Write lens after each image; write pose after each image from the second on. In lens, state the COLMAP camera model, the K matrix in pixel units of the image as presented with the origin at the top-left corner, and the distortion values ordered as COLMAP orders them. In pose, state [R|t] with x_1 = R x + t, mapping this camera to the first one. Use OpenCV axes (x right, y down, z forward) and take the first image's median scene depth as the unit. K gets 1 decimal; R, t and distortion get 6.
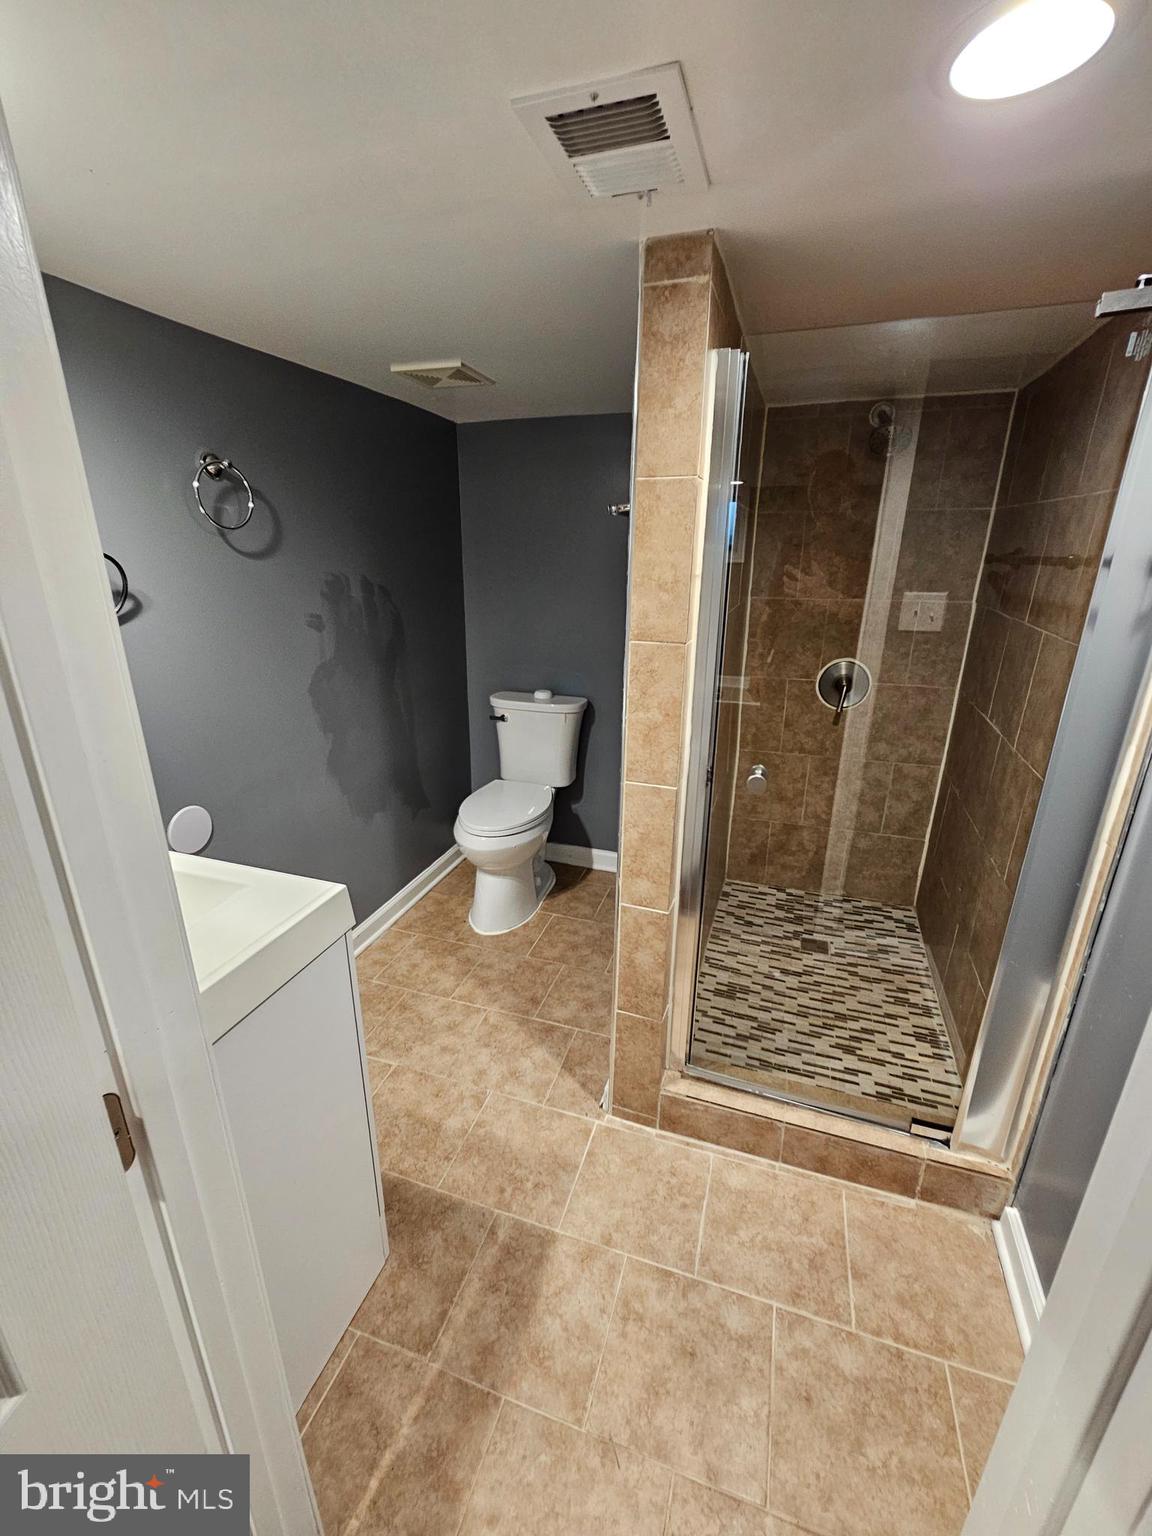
lens RADIAL K [[630.1, 0, 566.5], [0, 630.1, 774.3], [0, 0, 1]] dist [-0.001765, 0.000041]
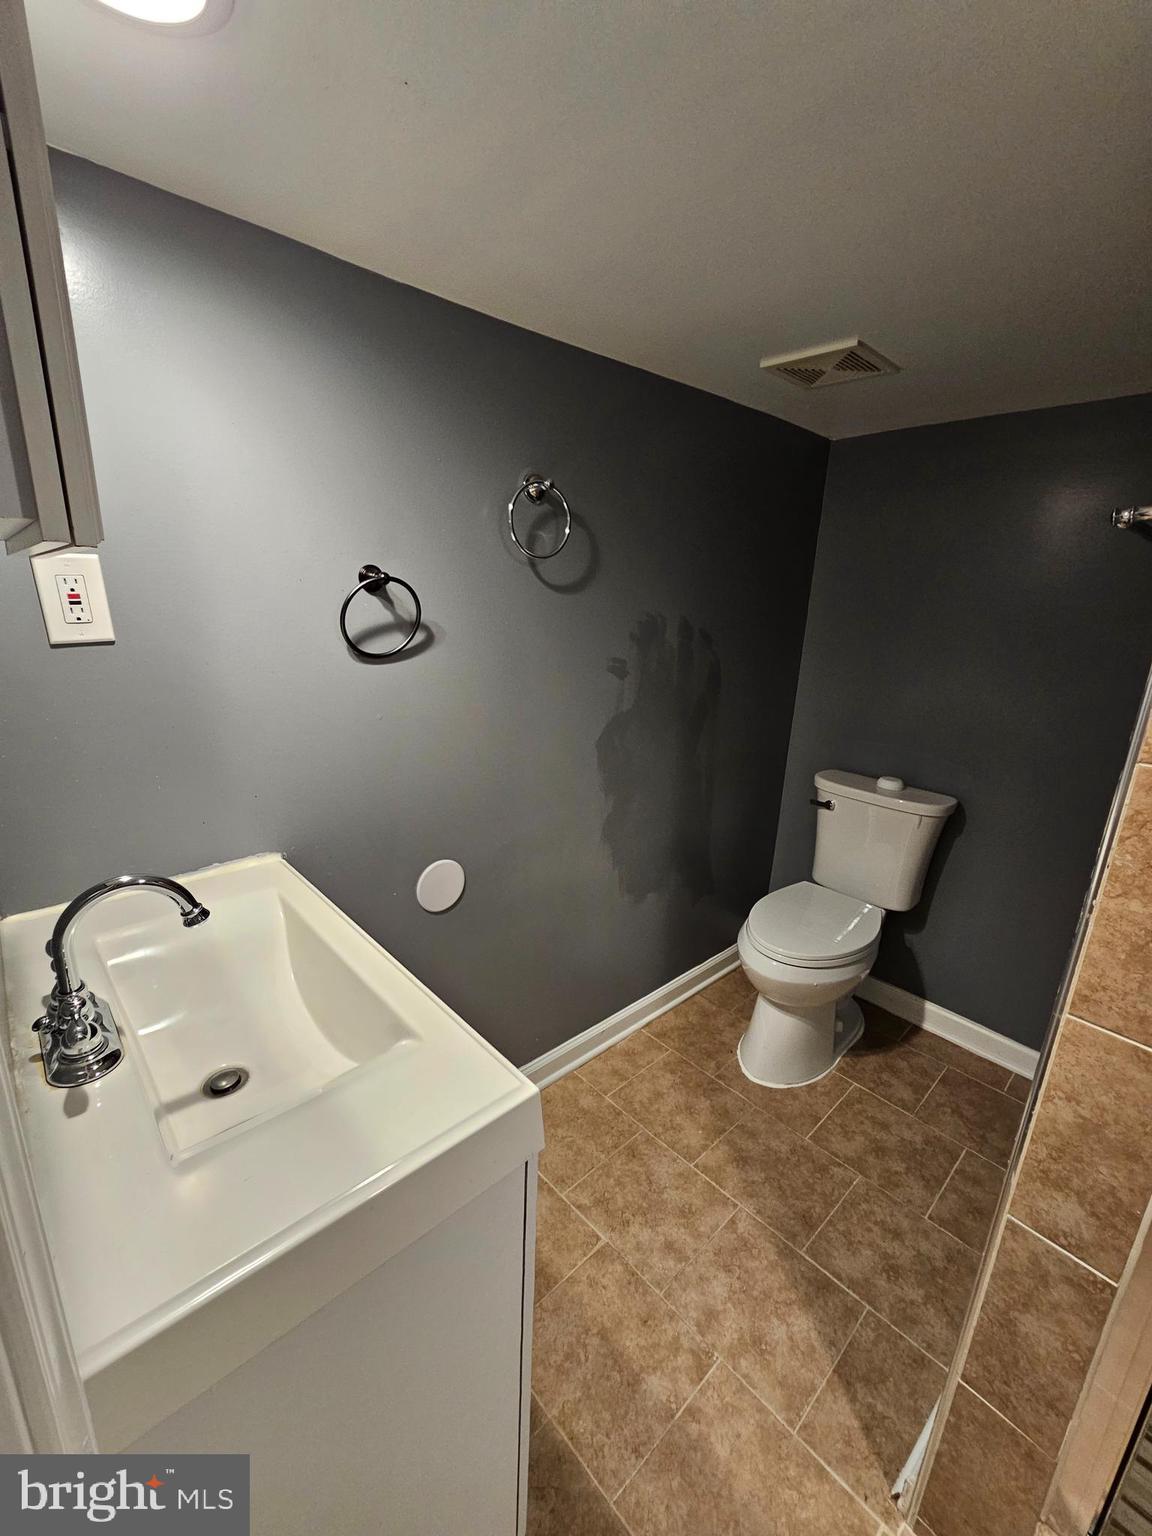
lens RADIAL K [[630.1, 0, 570.1], [0, 630.1, 772.3], [0, 0, 1]] dist [-0.001765, 0.000041]
pose [[0.877226, 0.155083, -0.454340, -0.043425], [-0.186164, 0.982221, -0.024171, -0.066529], [0.442514, 0.105785, 0.890501, 0.215819]]
